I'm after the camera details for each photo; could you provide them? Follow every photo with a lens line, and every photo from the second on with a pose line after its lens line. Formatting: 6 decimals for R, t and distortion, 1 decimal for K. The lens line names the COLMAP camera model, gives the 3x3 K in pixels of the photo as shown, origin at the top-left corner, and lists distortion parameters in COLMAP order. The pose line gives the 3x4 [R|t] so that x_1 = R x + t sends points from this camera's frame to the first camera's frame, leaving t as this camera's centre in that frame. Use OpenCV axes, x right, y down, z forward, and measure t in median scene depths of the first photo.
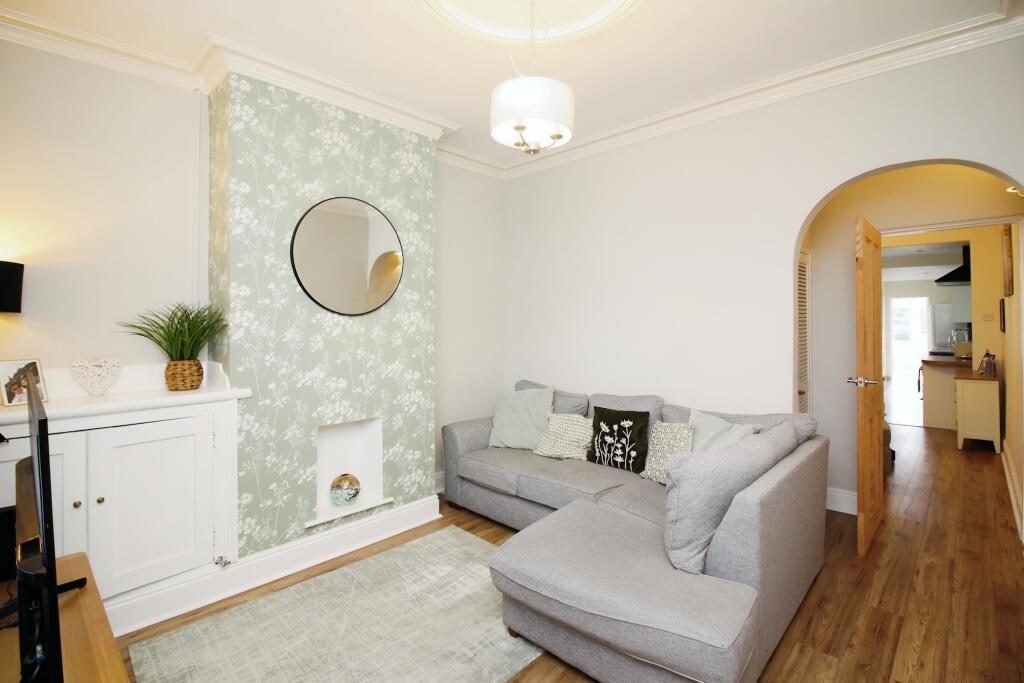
lens RADIAL K [[485.4, 0, 514.2], [0, 485.4, 327.4], [0, 0, 1]] dist [0.002010, 0.000117]
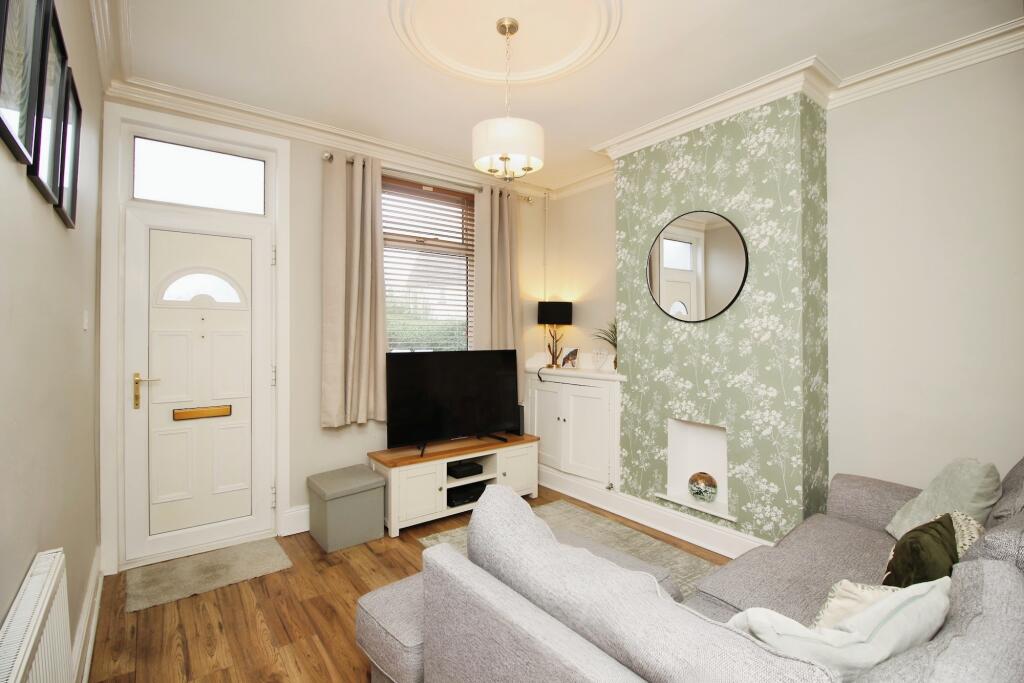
lens RADIAL K [[466.7, 0, 514.0], [0, 466.7, 324.5], [0, 0, 1]] dist [-0.002394, -0.000071]
pose [[-0.146055, 0.002192, -0.989274, 0.752641], [0.004302, 0.999989, 0.001581, -0.024055], [0.989267, -0.004025, -0.146063, 0.780096]]
